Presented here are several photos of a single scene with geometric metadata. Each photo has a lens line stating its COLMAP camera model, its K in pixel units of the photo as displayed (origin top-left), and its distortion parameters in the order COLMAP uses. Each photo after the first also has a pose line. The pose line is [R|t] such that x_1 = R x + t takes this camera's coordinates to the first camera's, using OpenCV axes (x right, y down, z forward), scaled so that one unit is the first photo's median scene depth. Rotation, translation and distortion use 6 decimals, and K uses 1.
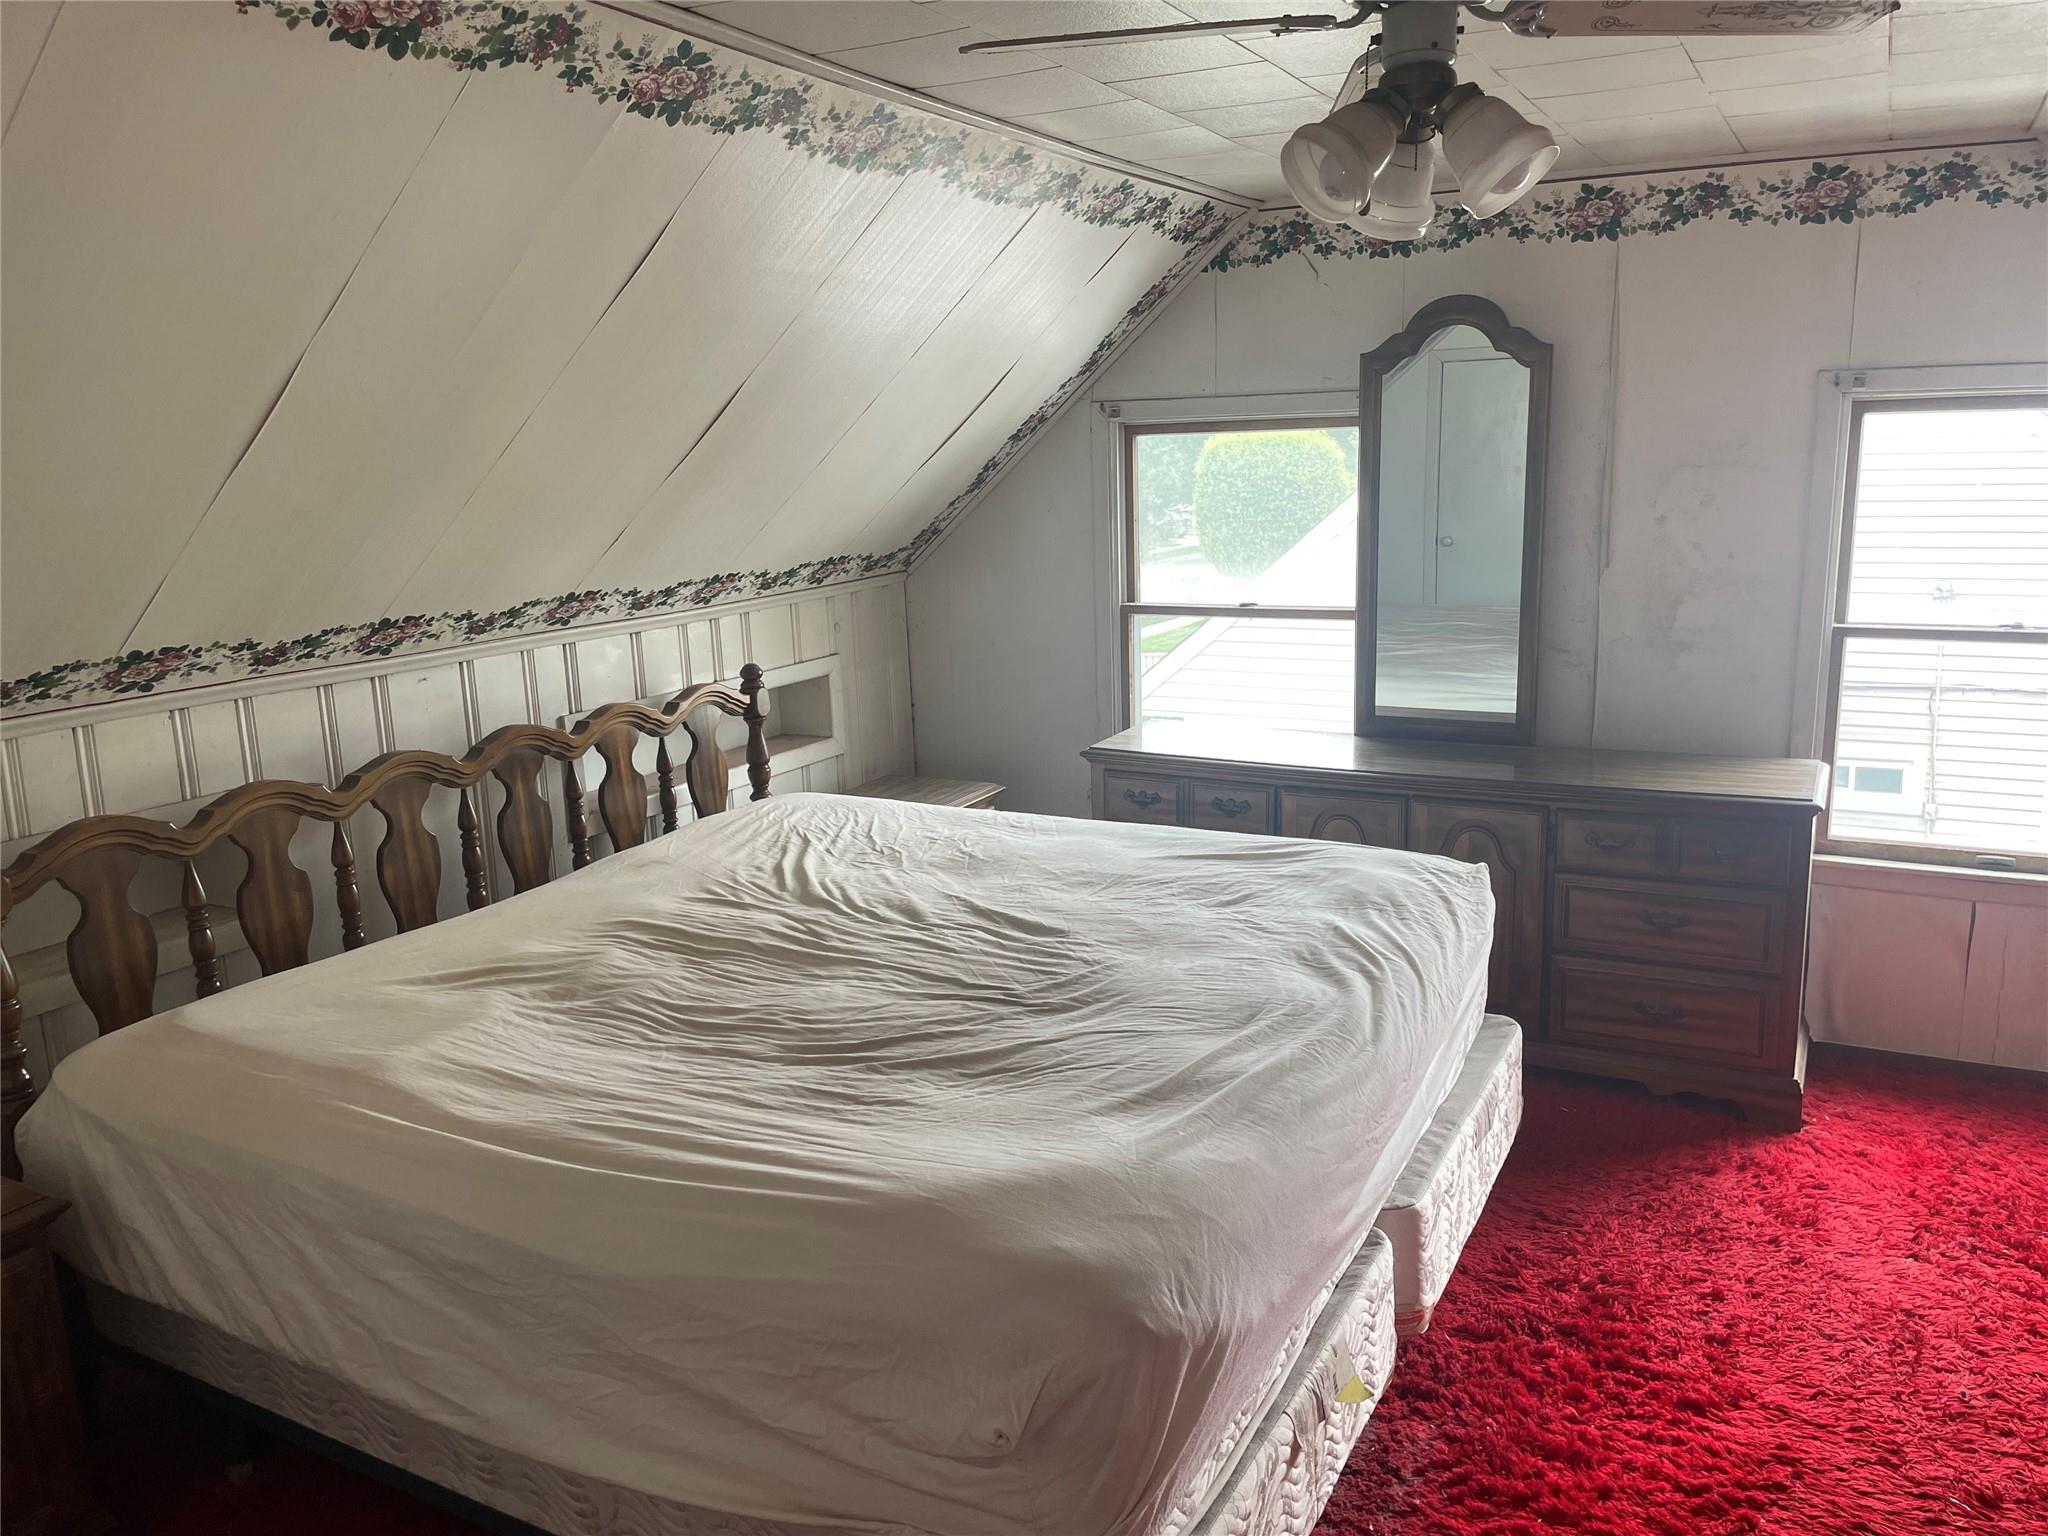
lens RADIAL K [[1548.4, 0, 1021.8], [0, 1548.4, 752.2], [0, 0, 1]] dist [0.066934, -0.101645]
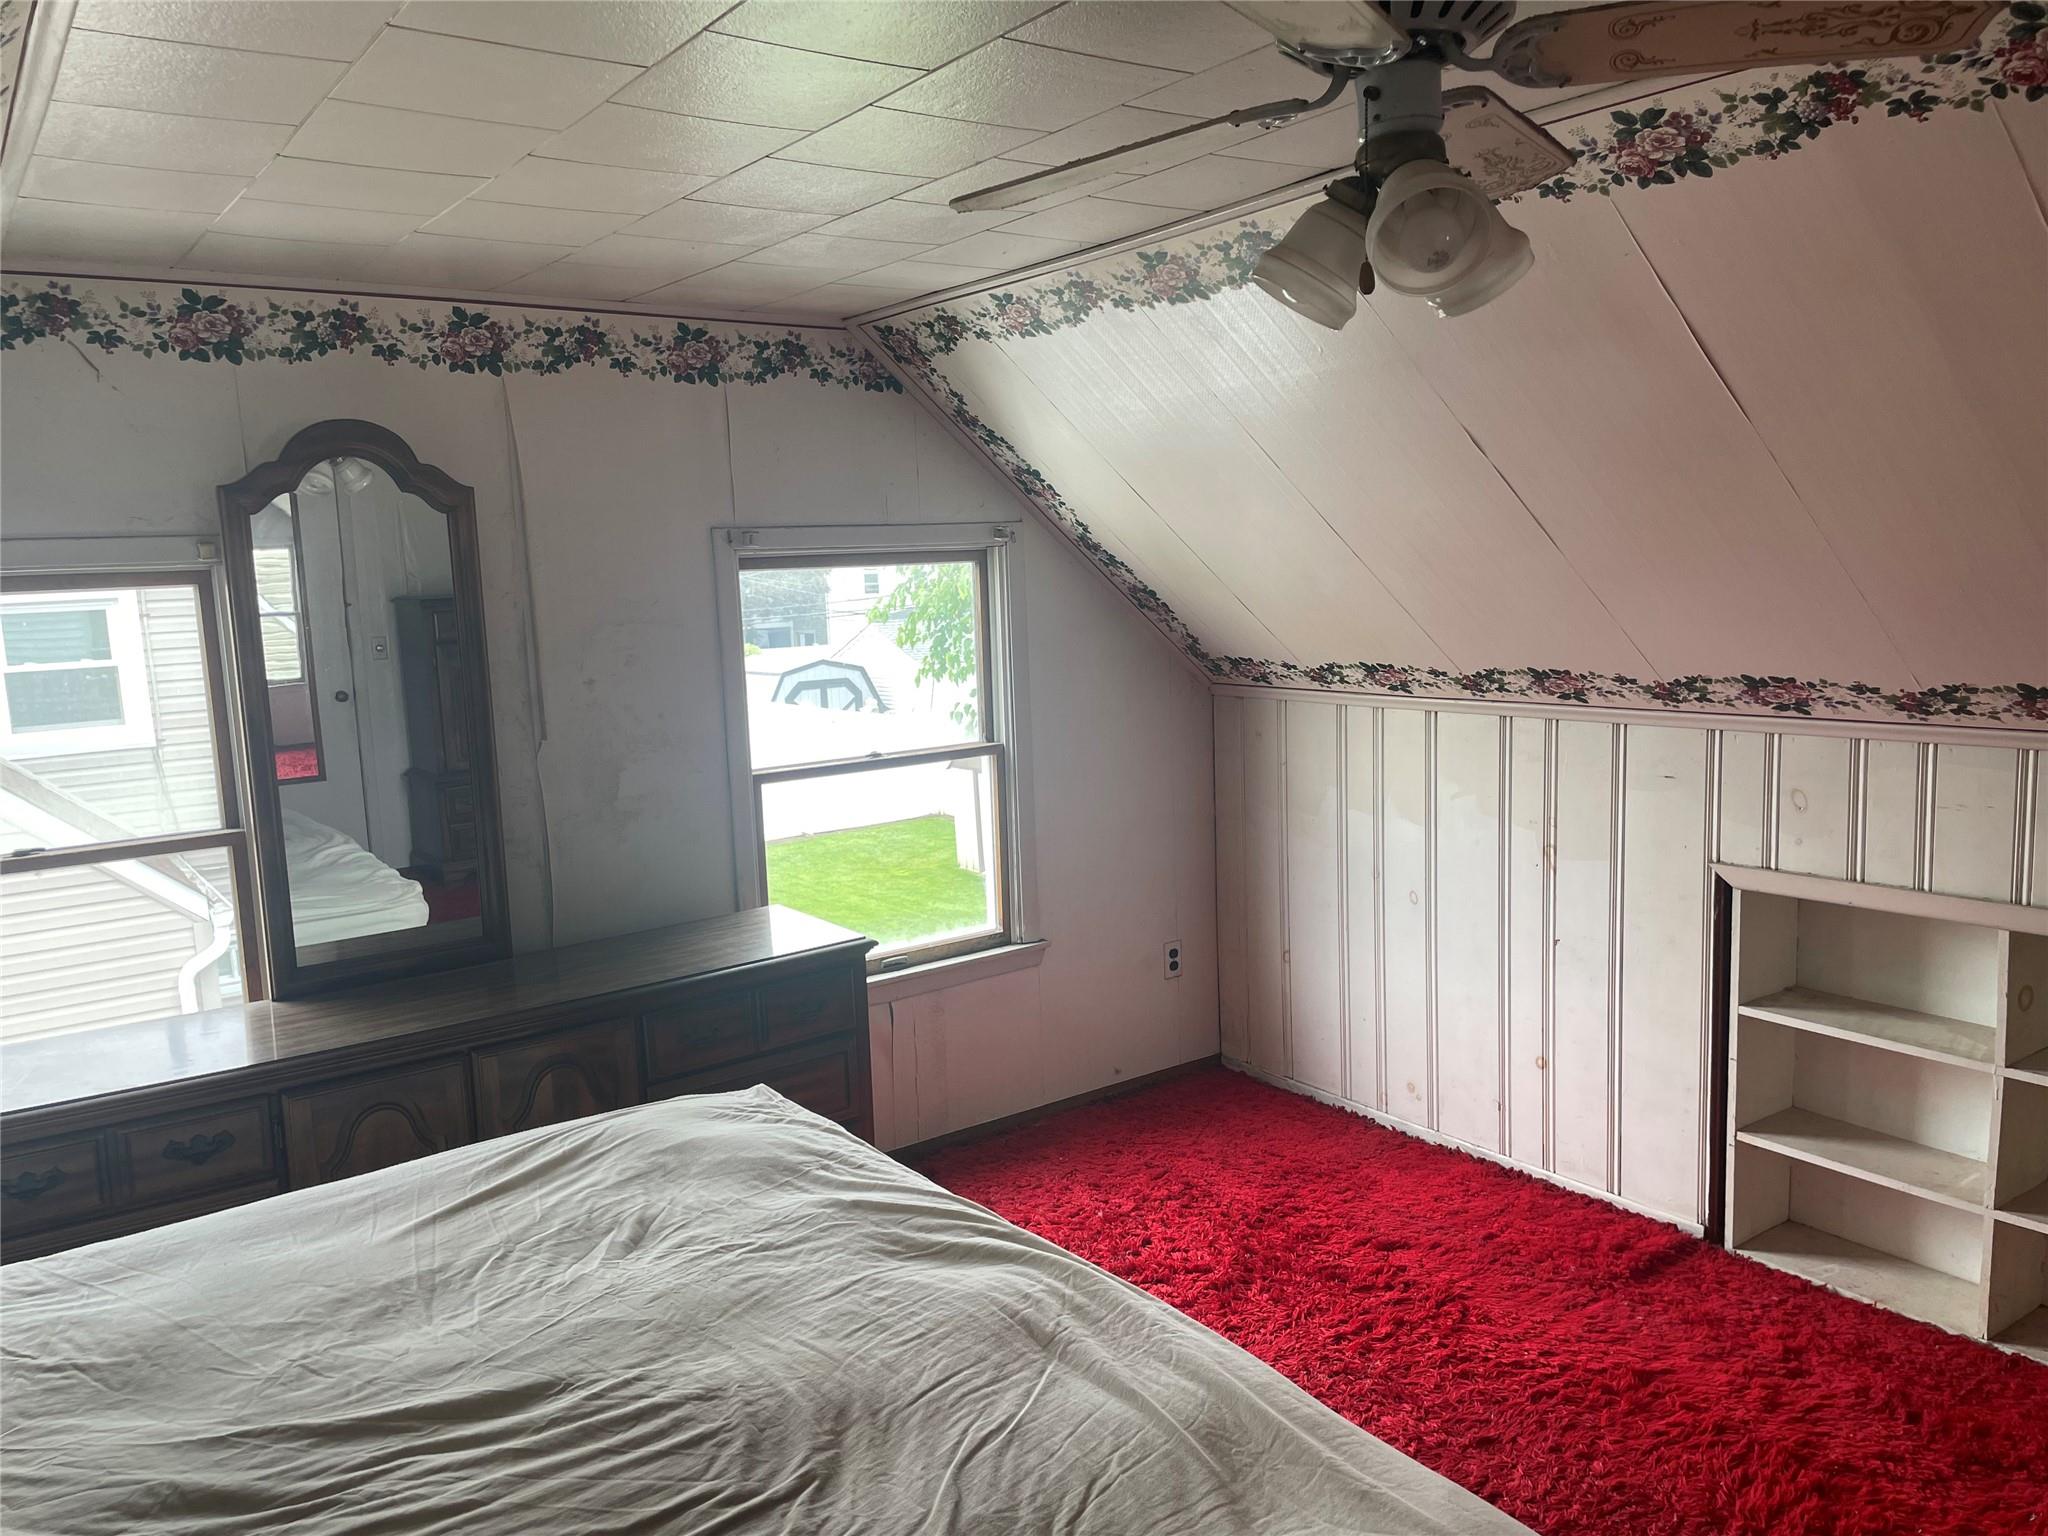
lens RADIAL K [[1544.1, 0, 1017.9], [0, 1544.1, 763.2], [0, 0, 1]] dist [0.101833, -0.125750]
pose [[0.426547, -0.122826, 0.896087, -0.358476], [0.191807, 0.980486, 0.043093, -0.101912], [-0.883893, 0.153495, 0.441783, 0.418992]]
